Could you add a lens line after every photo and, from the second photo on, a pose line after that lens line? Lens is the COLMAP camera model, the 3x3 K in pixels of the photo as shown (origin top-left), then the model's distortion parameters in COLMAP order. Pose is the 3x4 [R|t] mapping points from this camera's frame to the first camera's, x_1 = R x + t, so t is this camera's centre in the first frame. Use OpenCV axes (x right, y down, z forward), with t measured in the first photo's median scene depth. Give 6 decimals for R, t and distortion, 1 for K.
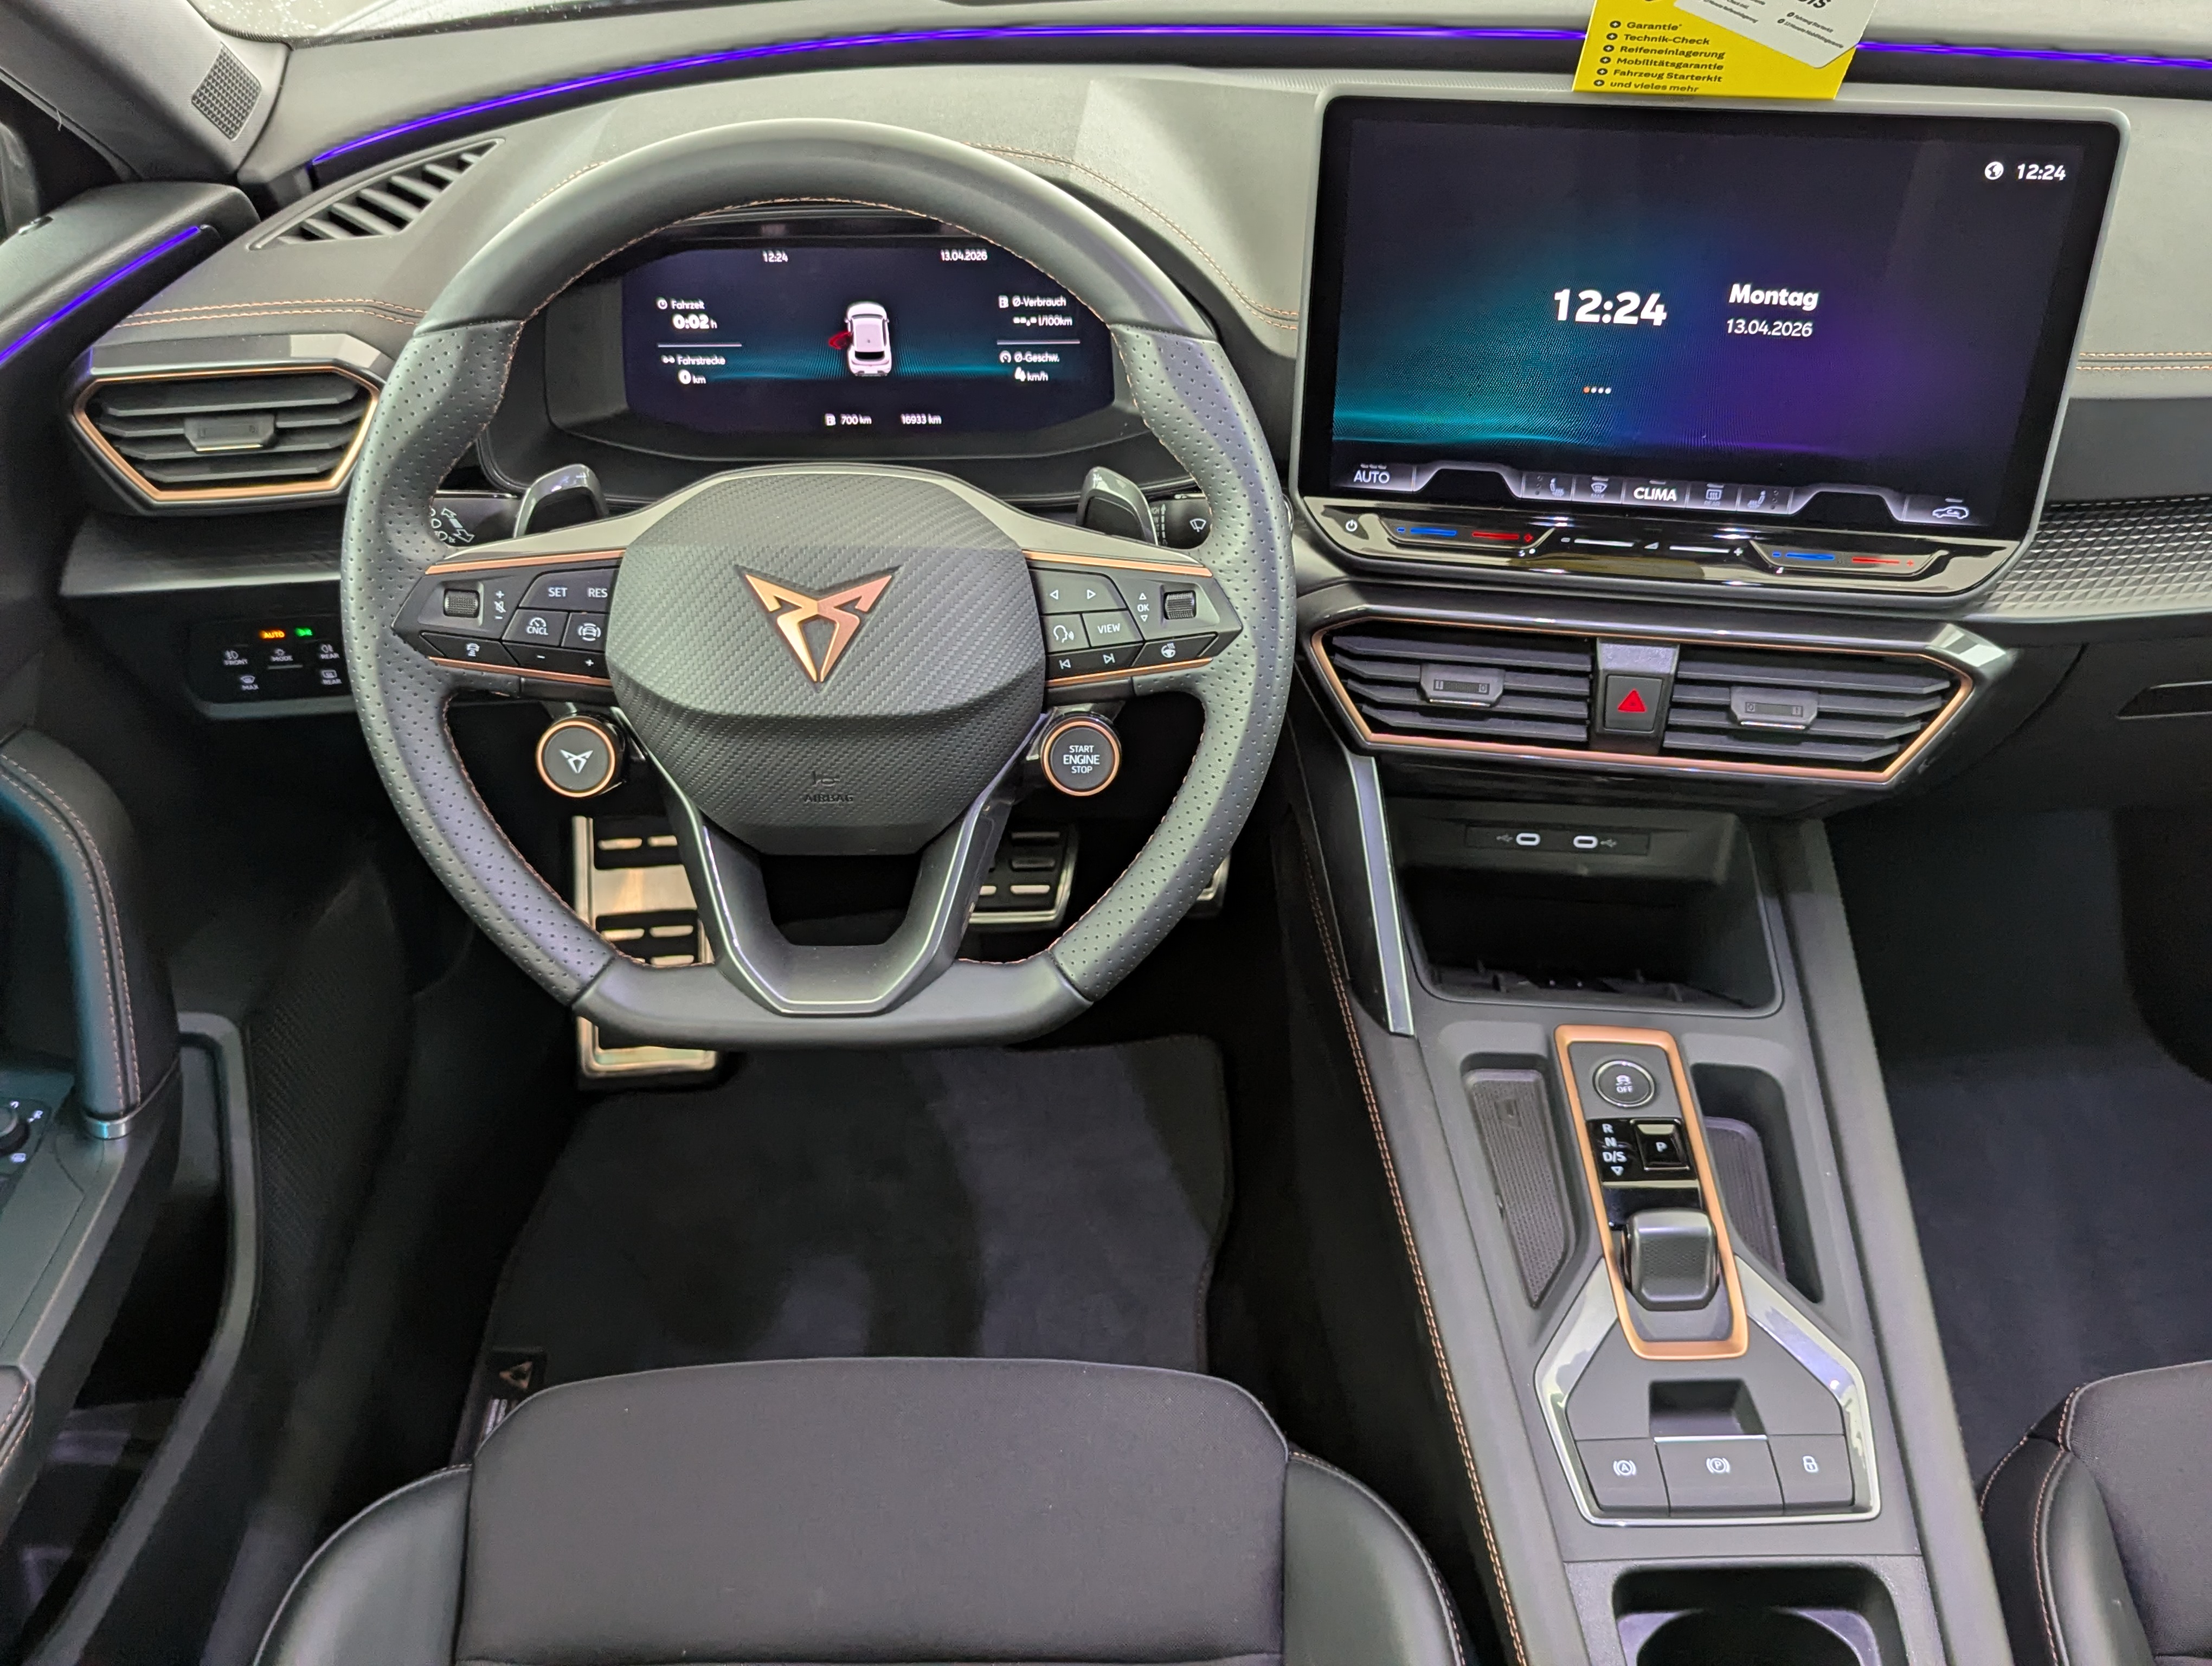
lens RADIAL K [[2036.3, 0, 1131.2], [0, 2036.3, 907.1], [0, 0, 1]] dist [0.005919, -0.010075]
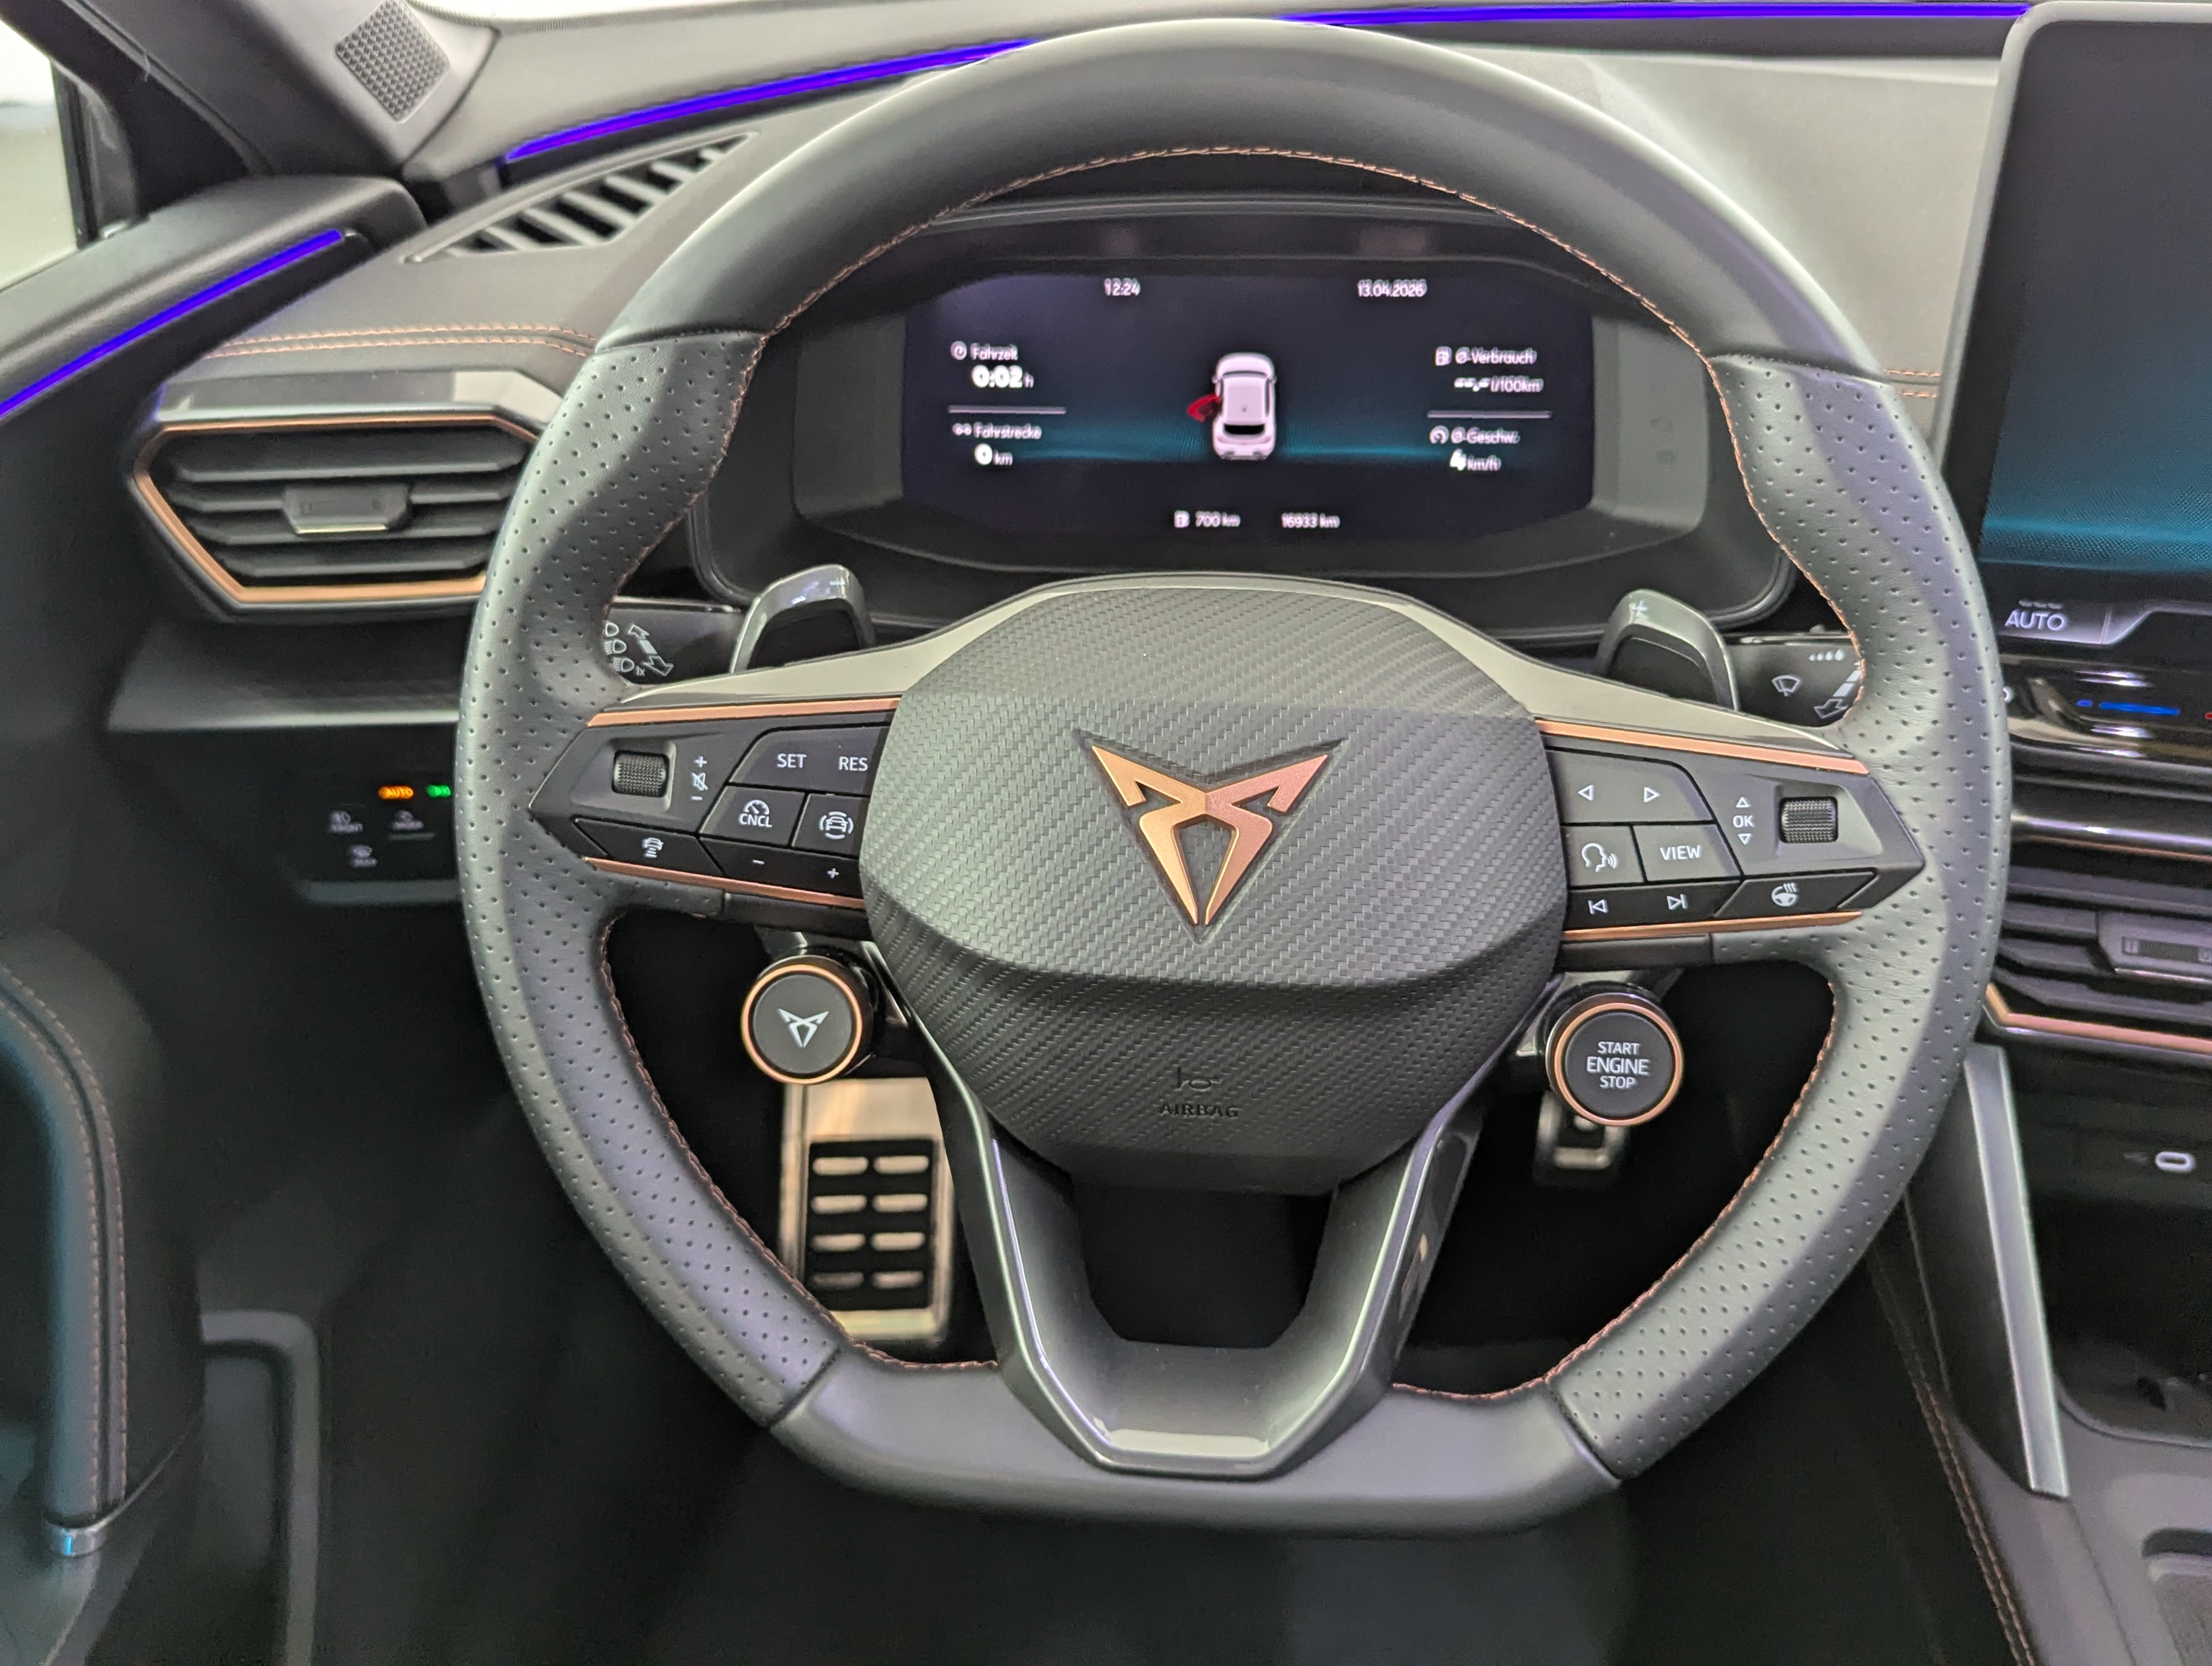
lens RADIAL K [[2024.8, 0, 1105.1], [0, 2024.8, 868.7], [0, 0, 1]] dist [0.045567, -0.145309]
pose [[0.992586, 0.043268, -0.113579, -0.108448], [-0.052653, 0.995325, -0.080974, -0.072942], [0.109544, 0.086354, 0.990224, 0.378731]]
